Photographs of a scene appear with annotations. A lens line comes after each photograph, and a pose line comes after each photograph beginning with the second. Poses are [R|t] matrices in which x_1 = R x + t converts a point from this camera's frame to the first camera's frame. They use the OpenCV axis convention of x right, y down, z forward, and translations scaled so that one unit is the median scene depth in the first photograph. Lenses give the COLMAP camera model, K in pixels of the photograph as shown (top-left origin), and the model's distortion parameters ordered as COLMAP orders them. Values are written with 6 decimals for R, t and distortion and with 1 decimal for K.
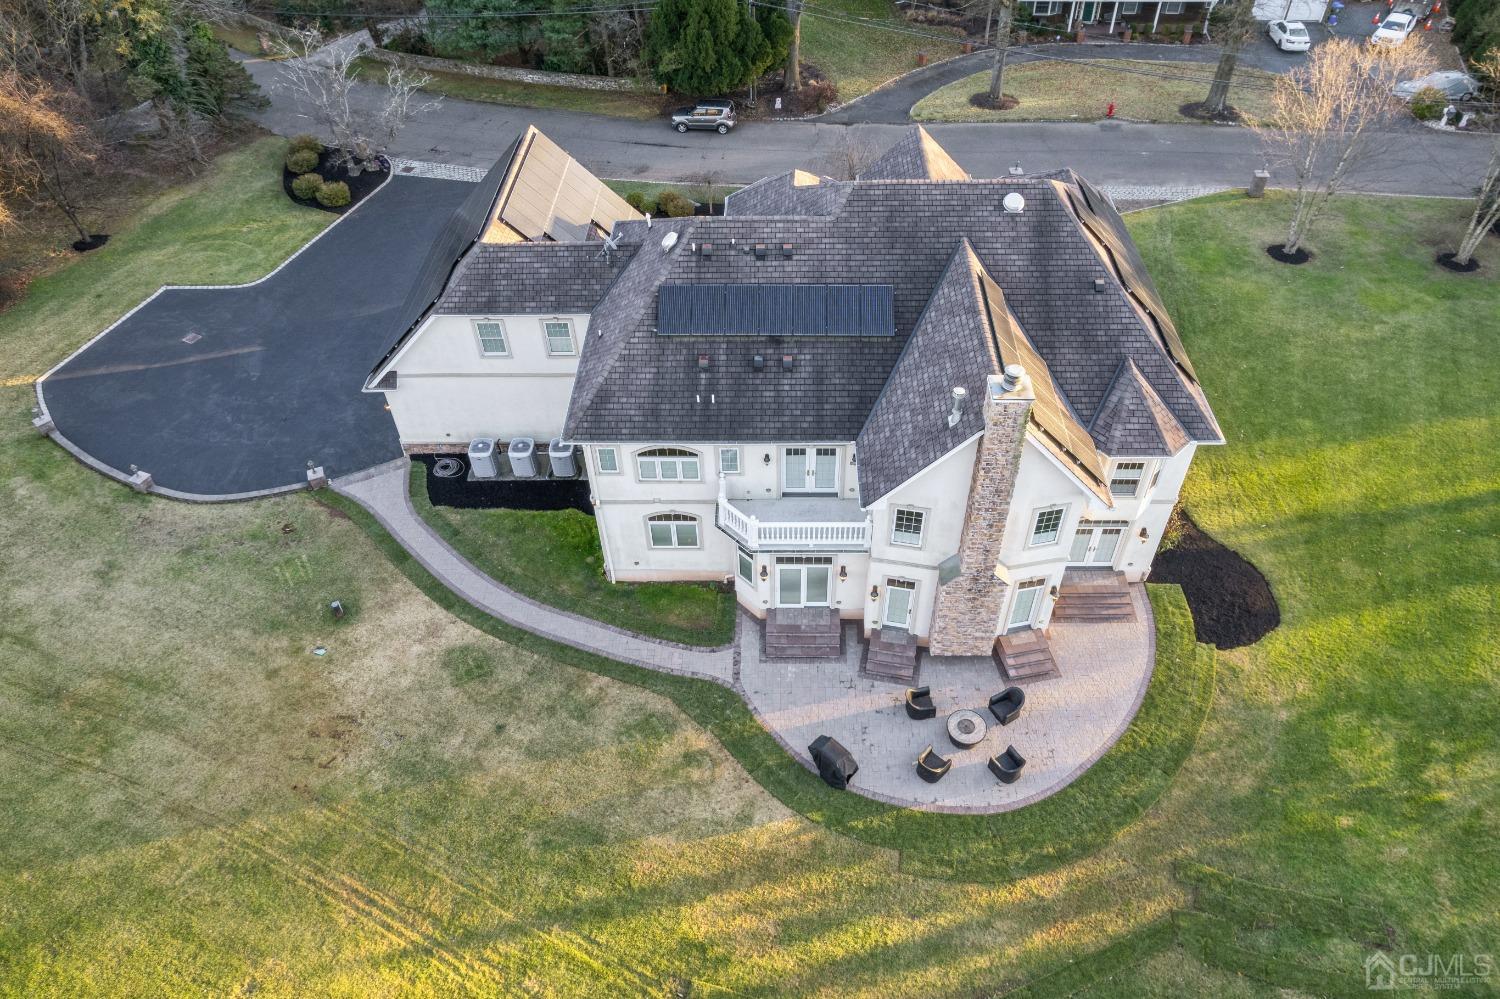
lens RADIAL K [[1034.7, 0, 746.5], [0, 1034.7, 464.2], [0, 0, 1]] dist [-0.059930, 0.065617]
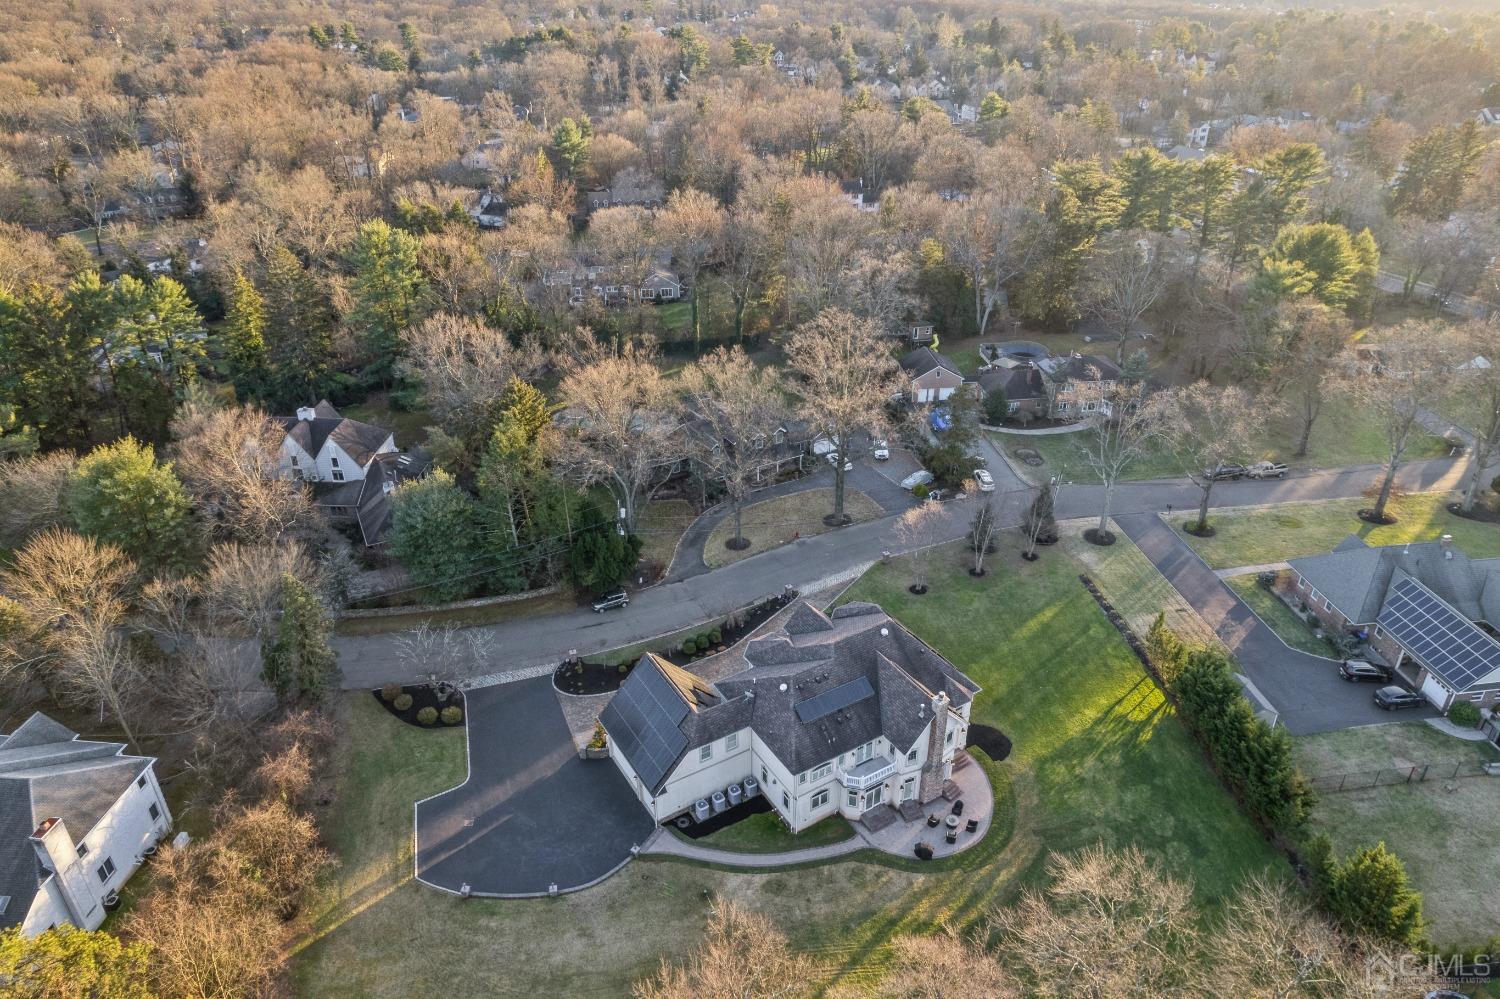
lens RADIAL K [[1034.7, 0, 746.5], [0, 1034.7, 464.2], [0, 0, 1]] dist [-0.059930, 0.065617]
pose [[0.838620, -0.234727, 0.491549, -1.258361], [0.357896, 0.917715, -0.172365, -0.312775], [-0.410643, 0.320472, 0.853622, -1.296915]]
